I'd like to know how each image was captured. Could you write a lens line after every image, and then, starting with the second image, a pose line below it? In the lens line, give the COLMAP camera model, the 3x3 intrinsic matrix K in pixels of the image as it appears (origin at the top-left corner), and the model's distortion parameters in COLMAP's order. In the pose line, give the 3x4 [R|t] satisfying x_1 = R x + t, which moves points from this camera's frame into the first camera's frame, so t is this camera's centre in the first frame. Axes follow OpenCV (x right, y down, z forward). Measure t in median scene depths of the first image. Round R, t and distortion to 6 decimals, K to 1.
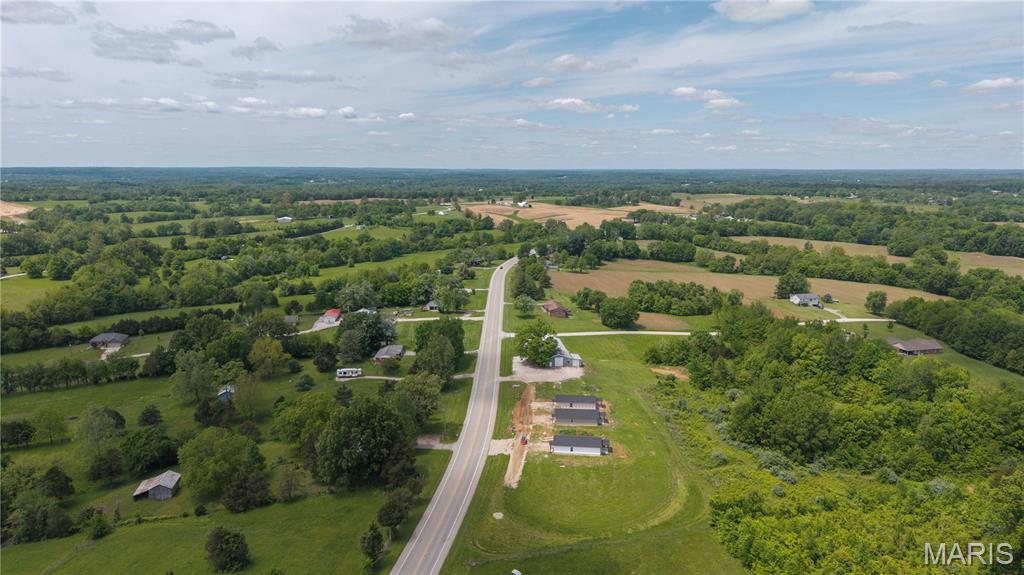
lens RADIAL K [[678.0, 0, 512.0], [0, 678.0, 287.5], [0, 0, 1]] dist [0.067890, -0.102495]
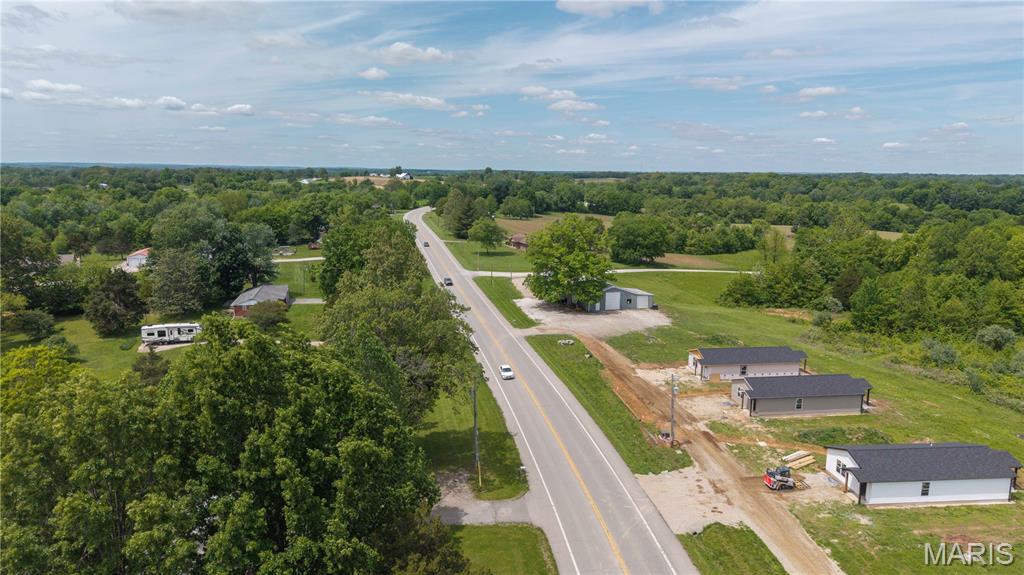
lens RADIAL K [[678.0, 0, 512.0], [0, 678.0, 287.5], [0, 0, 1]] dist [0.067890, -0.102495]
pose [[0.979124, -0.023812, 0.201863, -0.109007], [0.024370, 0.999703, -0.000279, 0.097142], [-0.201797, 0.005192, 0.979414, 0.504509]]
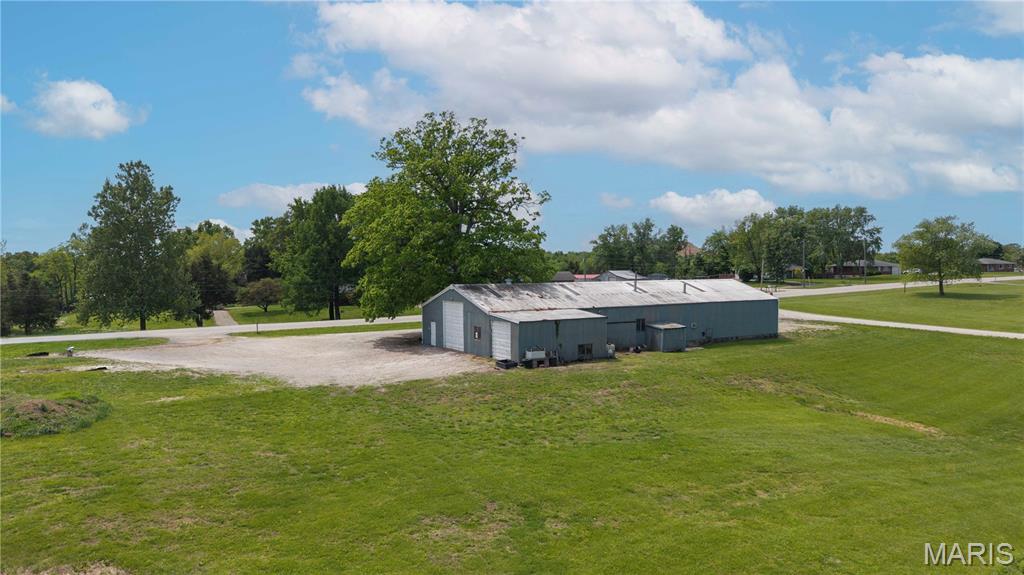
lens RADIAL K [[678.0, 0, 512.0], [0, 678.0, 287.5], [0, 0, 1]] dist [0.067890, -0.102495]
pose [[0.452733, 0.024079, -0.891321, 0.248011], [-0.144979, 0.988321, -0.046941, 0.104797], [0.879780, 0.150474, 0.450937, 0.917424]]
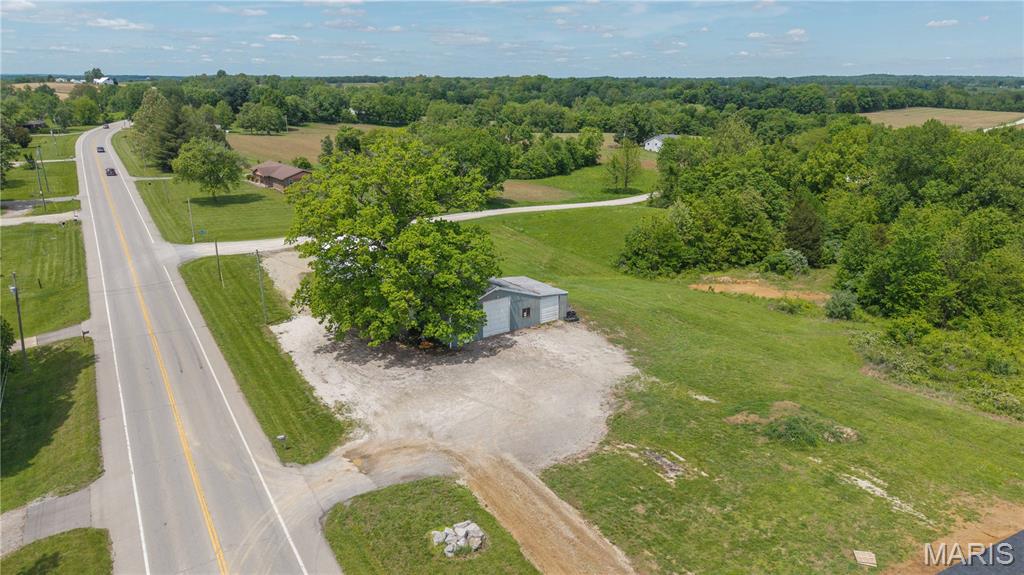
lens RADIAL K [[678.0, 0, 512.0], [0, 678.0, 287.5], [0, 0, 1]] dist [0.067890, -0.102495]
pose [[0.851487, -0.149288, 0.502675, -0.045963], [0.085908, 0.985380, 0.147125, 0.063376], [-0.517290, -0.082092, 0.851864, 0.783525]]
